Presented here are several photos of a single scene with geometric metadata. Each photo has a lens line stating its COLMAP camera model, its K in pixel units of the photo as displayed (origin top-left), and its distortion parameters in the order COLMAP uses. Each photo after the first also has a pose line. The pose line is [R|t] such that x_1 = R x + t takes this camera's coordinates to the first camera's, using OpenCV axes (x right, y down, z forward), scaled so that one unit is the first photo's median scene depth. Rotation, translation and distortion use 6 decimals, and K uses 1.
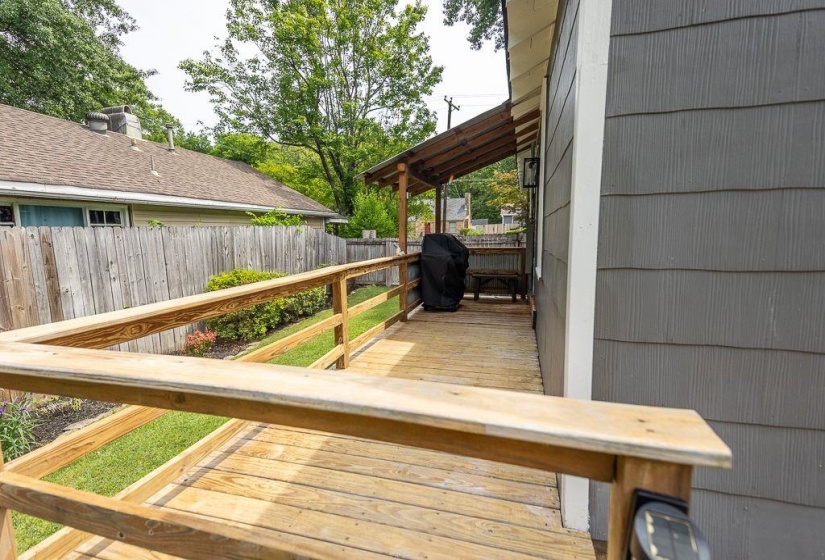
lens RADIAL K [[392.1, 0, 412.3], [0, 392.1, 282.2], [0, 0, 1]] dist [0.066434, -0.028321]
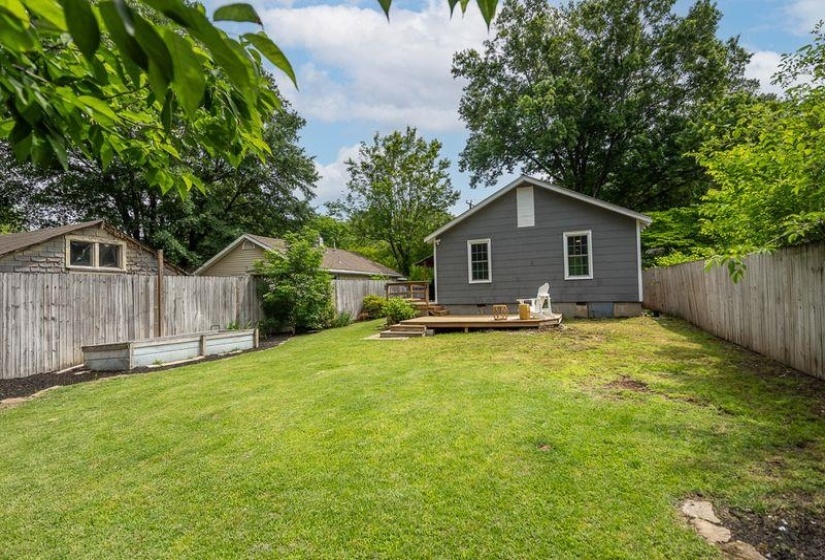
lens RADIAL K [[398.5, 0, 414.5], [0, 398.5, 280.2], [0, 0, 1]] dist [0.062009, -0.021154]
pose [[0.991426, -0.023816, -0.128480, 0.110842], [0.003381, 0.987597, -0.156975, 0.140078], [0.130625, 0.155195, 0.979210, -0.801165]]
